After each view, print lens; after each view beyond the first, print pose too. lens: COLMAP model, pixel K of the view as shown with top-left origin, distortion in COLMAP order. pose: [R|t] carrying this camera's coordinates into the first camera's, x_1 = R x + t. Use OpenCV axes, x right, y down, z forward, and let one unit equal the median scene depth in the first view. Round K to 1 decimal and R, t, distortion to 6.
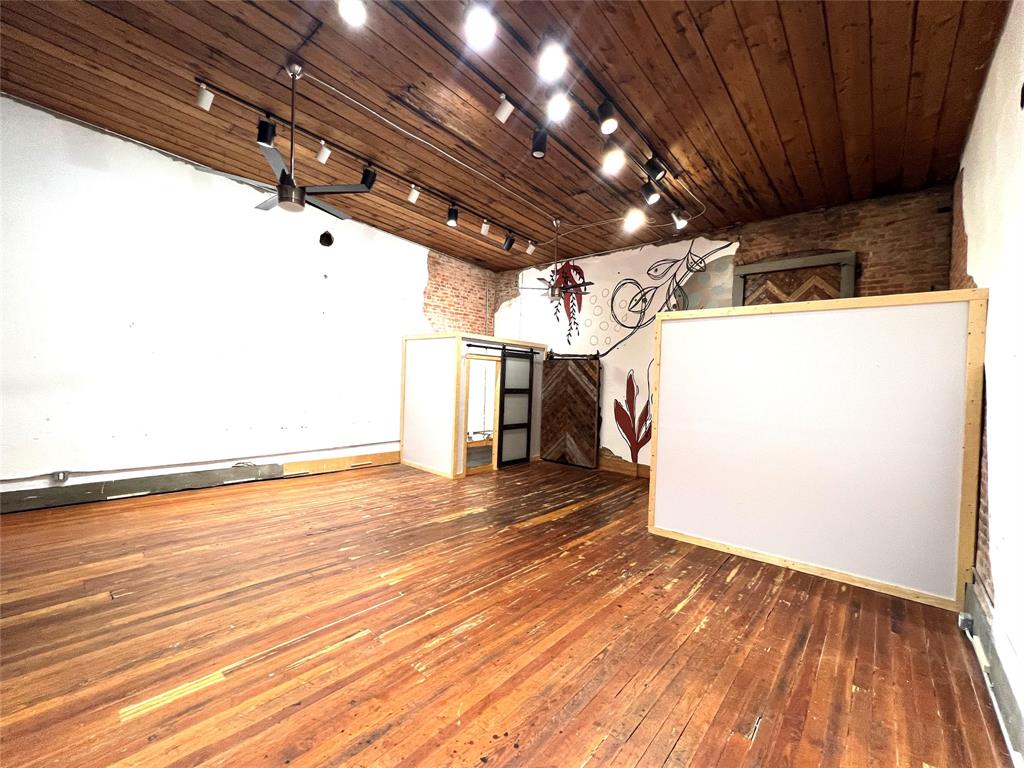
lens RADIAL K [[414.9, 0, 511.6], [0, 414.9, 384.6], [0, 0, 1]] dist [-0.001237, 0.000876]
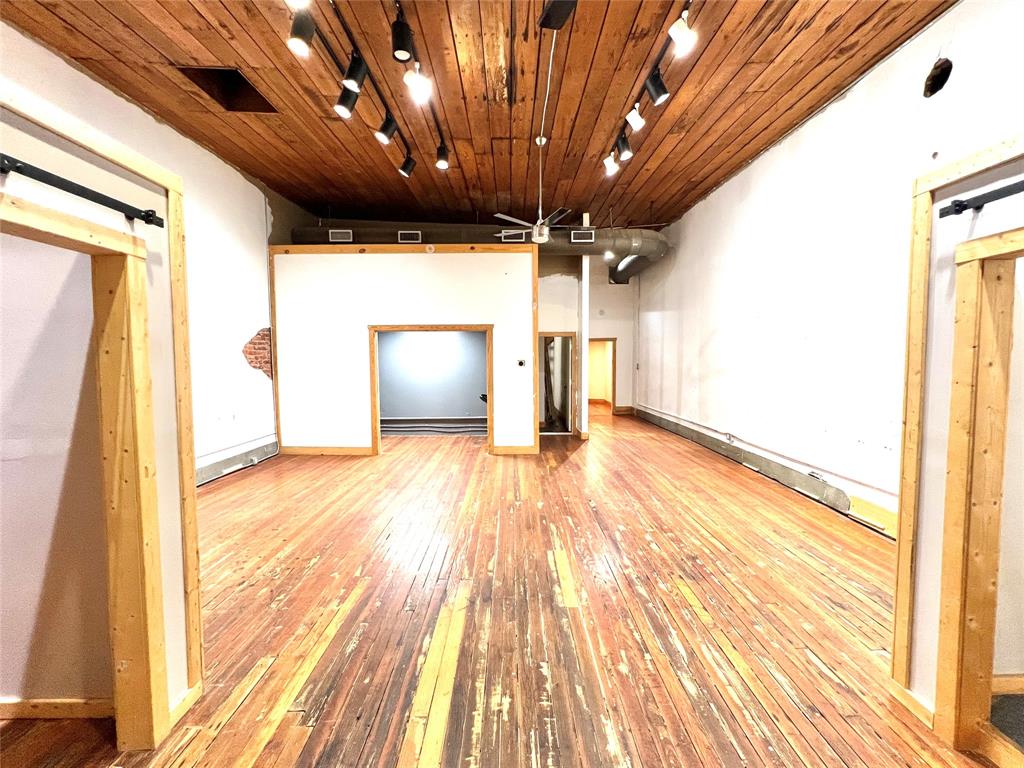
lens RADIAL K [[414.9, 0, 511.5], [0, 414.9, 385.0], [0, 0, 1]] dist [-0.001237, 0.000876]
pose [[-0.743047, 0.010012, -0.669164, 0.301634], [-0.027320, 0.998601, 0.045278, 0.003735], [0.668681, 0.051925, -0.741734, 1.217230]]
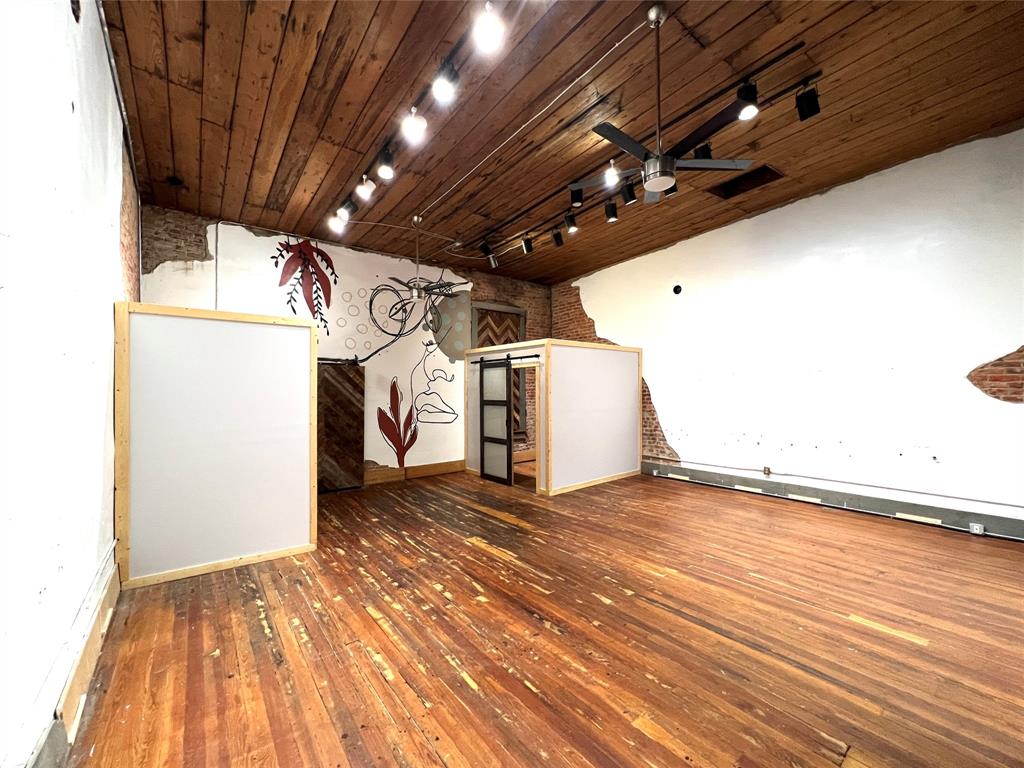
lens RADIAL K [[414.9, 0, 507.9], [0, 414.9, 385.8], [0, 0, 1]] dist [-0.001237, 0.000876]
pose [[0.188915, -0.026254, 0.981642, -0.838413], [0.024493, 0.999458, 0.022017, -0.037643], [-0.981688, 0.019884, 0.189455, 0.691973]]
